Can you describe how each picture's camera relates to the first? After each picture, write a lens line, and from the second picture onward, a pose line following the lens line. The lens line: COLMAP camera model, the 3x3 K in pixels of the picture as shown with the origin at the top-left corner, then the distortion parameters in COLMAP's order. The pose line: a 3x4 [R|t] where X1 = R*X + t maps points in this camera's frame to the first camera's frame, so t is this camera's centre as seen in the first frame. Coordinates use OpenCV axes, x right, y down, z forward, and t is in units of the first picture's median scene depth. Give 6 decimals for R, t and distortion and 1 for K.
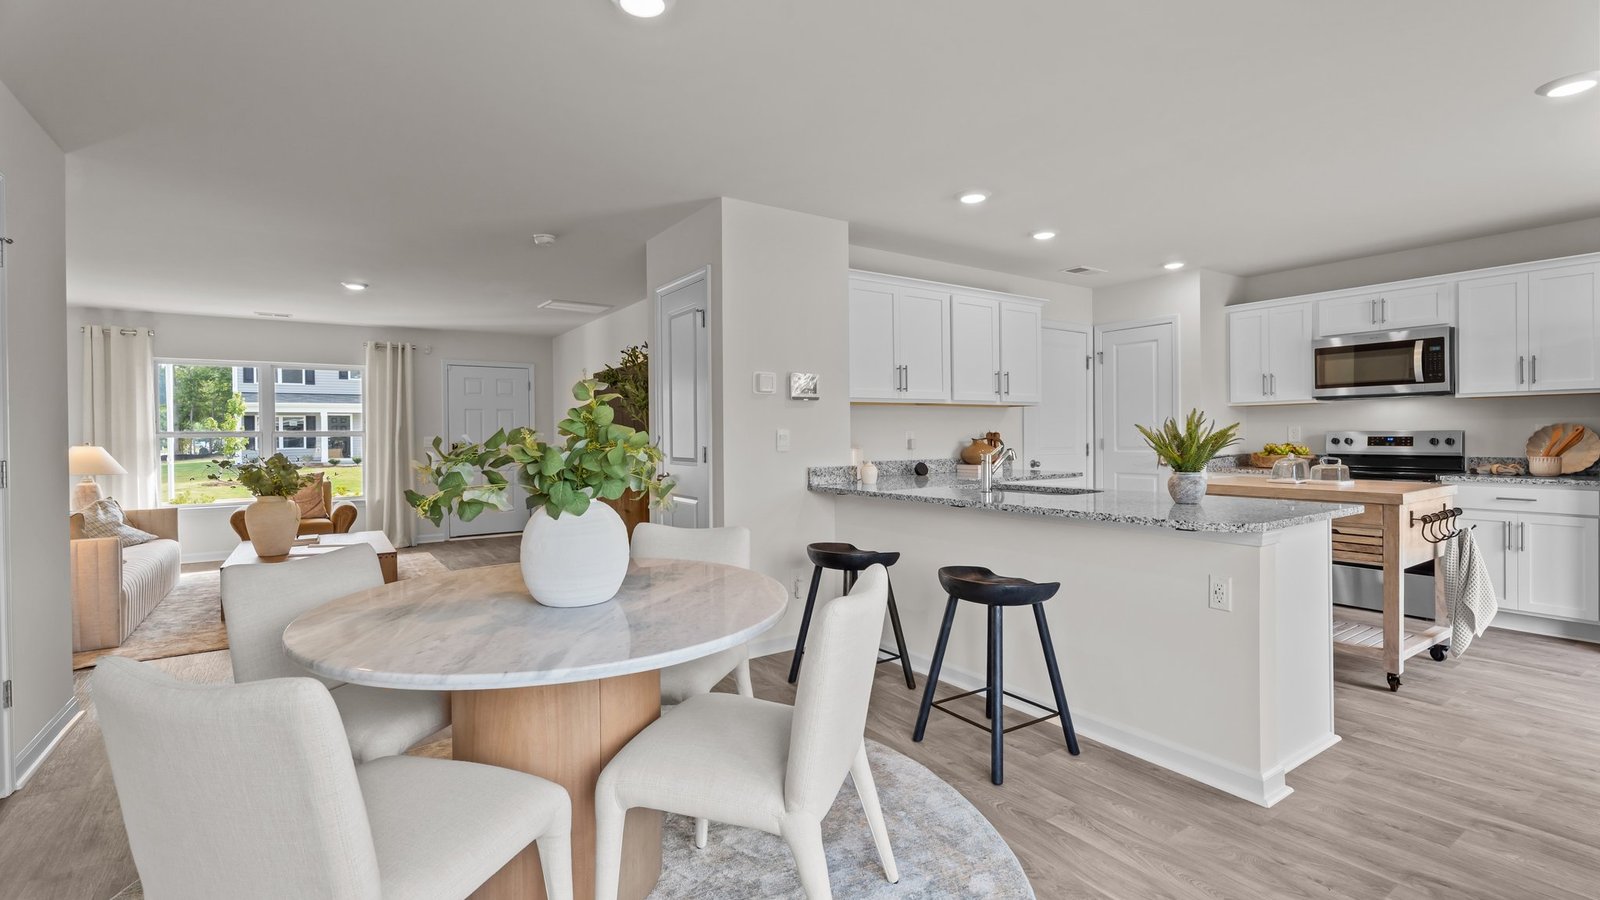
lens RADIAL K [[718.0, 0, 802.9], [0, 718.0, 439.8], [0, 0, 1]] dist [-0.002584, 0.000274]
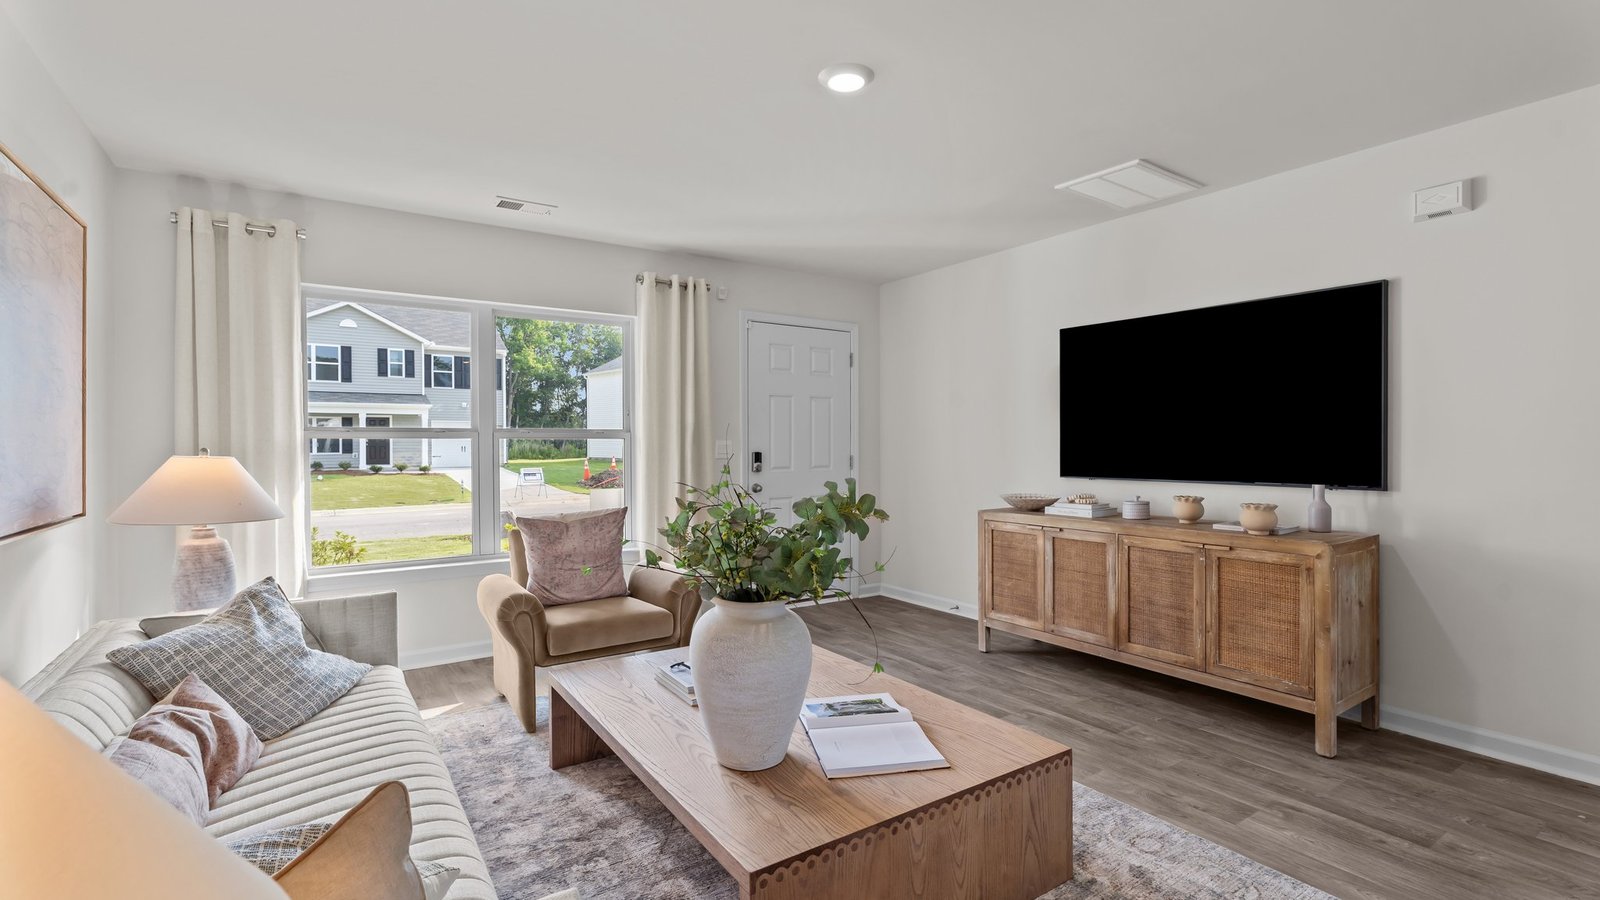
lens RADIAL K [[718.0, 0, 795.4], [0, 718.0, 452.4], [0, 0, 1]] dist [-0.002584, 0.000274]
pose [[0.999988, 0.001793, -0.004558, -0.479777], [-0.001744, 0.999941, 0.010694, -0.000265], [0.004577, -0.010686, 0.999932, 0.423738]]
